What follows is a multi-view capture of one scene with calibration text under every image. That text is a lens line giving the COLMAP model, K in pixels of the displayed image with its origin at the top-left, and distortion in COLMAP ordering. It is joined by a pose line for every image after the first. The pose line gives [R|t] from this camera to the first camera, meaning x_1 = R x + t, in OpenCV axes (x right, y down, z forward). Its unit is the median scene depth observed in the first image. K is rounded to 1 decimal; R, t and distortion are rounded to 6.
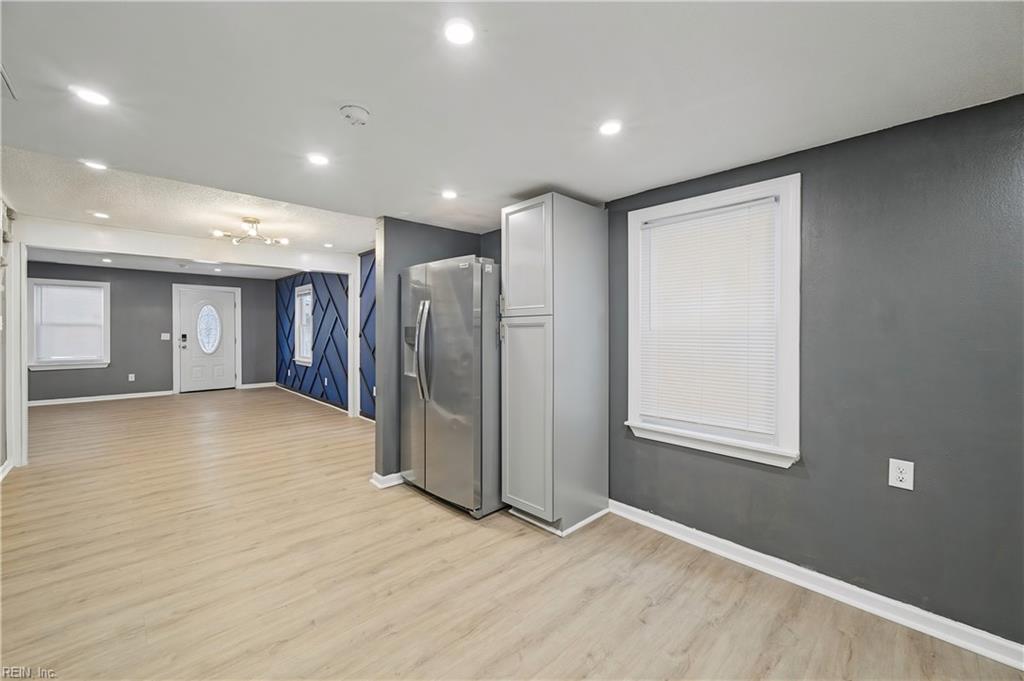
lens RADIAL K [[403.1, 0, 511.0], [0, 403.1, 336.4], [0, 0, 1]] dist [0.000395, -0.000099]
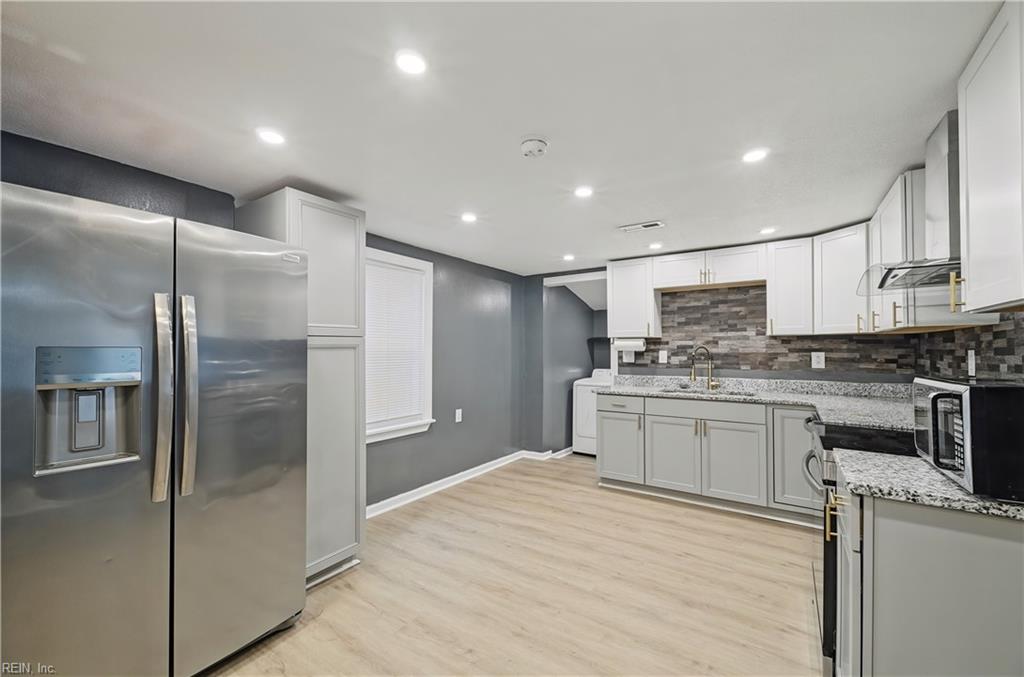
lens RADIAL K [[407.6, 0, 512.9], [0, 407.6, 342.6], [0, 0, 1]] dist [-0.001051, -0.000060]
pose [[-0.208766, 0.012184, 0.977890, -0.334415], [0.010776, 0.999890, -0.010158, -0.008660], [-0.977906, 0.008417, -0.208874, 0.302104]]
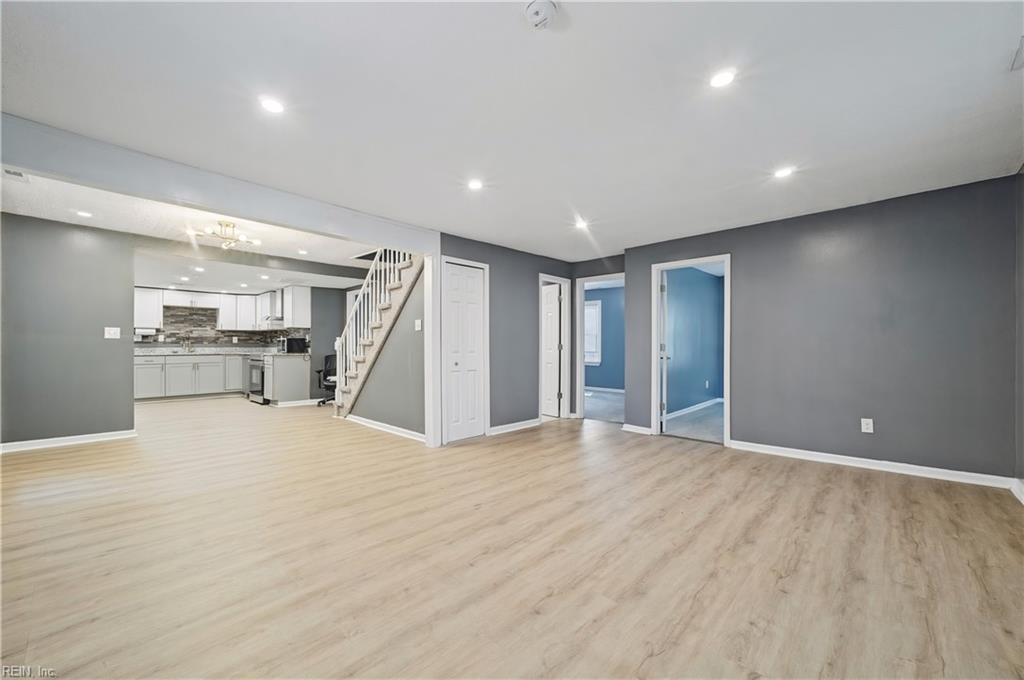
lens RADIAL K [[407.6, 0, 512.9], [0, 407.6, 344.1], [0, 0, 1]] dist [-0.001051, -0.000060]
pose [[-0.998549, -0.006095, -0.053512, -0.723678], [-0.006503, 0.999951, 0.007448, 0.008398], [0.053464, 0.007785, -0.998539, 1.131068]]
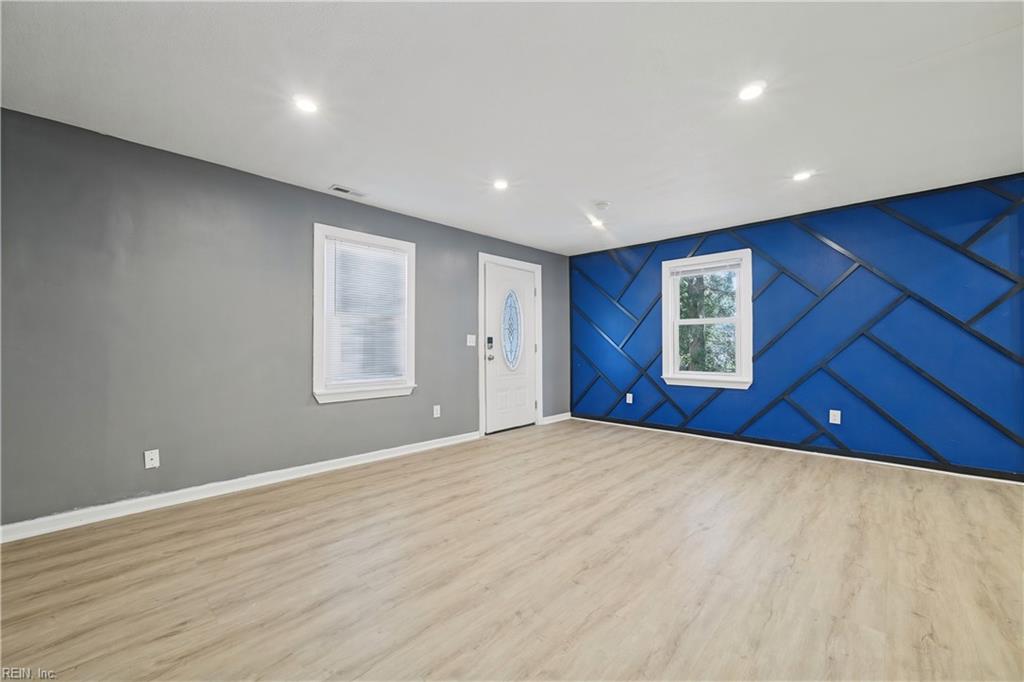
lens RADIAL K [[409.0, 0, 510.9], [0, 409.0, 345.3], [0, 0, 1]] dist [0.000282, -0.000169]
pose [[0.999299, -0.004133, 0.037197, -0.880512], [0.004698, 0.999875, -0.015115, 0.018185], [-0.037130, 0.015279, 0.999194, 0.426500]]
